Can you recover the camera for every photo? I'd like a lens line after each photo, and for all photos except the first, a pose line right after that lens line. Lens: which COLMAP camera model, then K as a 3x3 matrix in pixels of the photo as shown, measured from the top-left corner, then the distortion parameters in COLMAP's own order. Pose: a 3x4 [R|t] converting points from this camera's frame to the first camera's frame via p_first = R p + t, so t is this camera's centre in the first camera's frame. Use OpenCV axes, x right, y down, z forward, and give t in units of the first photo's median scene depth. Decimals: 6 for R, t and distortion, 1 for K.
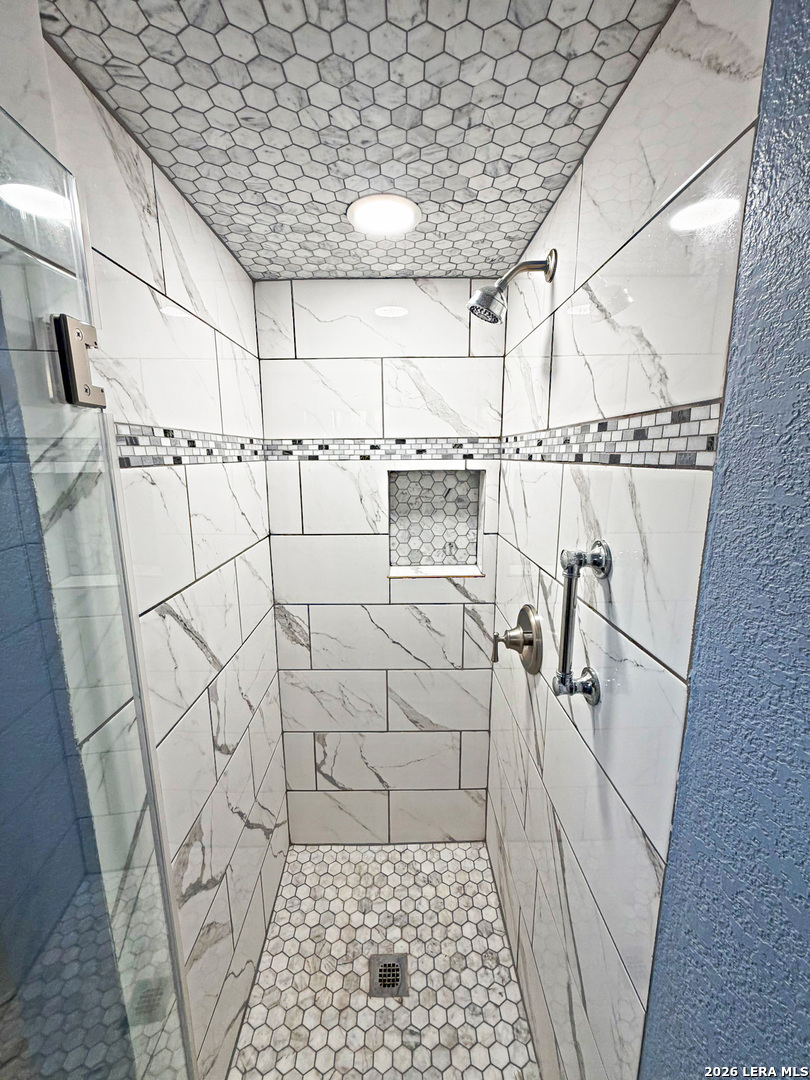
lens RADIAL K [[431.6, 0, 408.1], [0, 431.6, 540.6], [0, 0, 1]] dist [-0.004028, -0.000392]
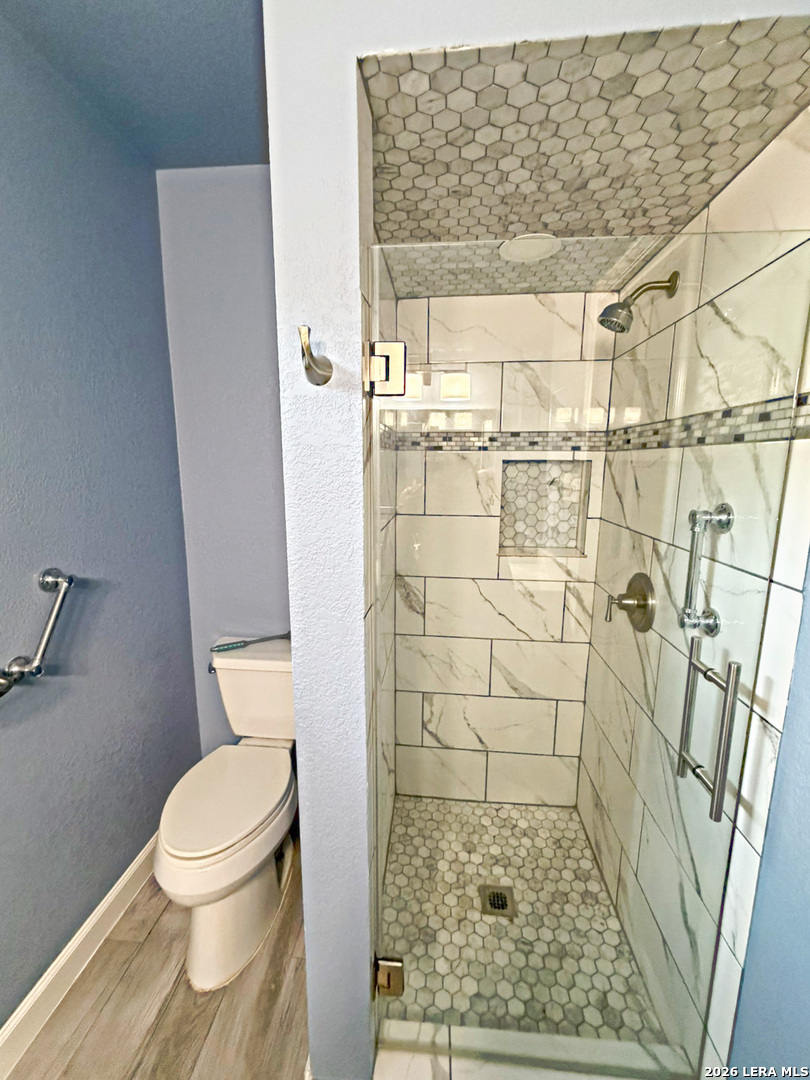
lens RADIAL K [[450.3, 0, 405.0], [0, 450.3, 540.0], [0, 0, 1]] dist [-0.007172, 0.000147]
pose [[0.993810, 0.029580, -0.107086, -0.175718], [-0.032103, 0.999244, -0.021916, 0.086187], [0.106357, 0.025219, 0.994008, -0.210152]]
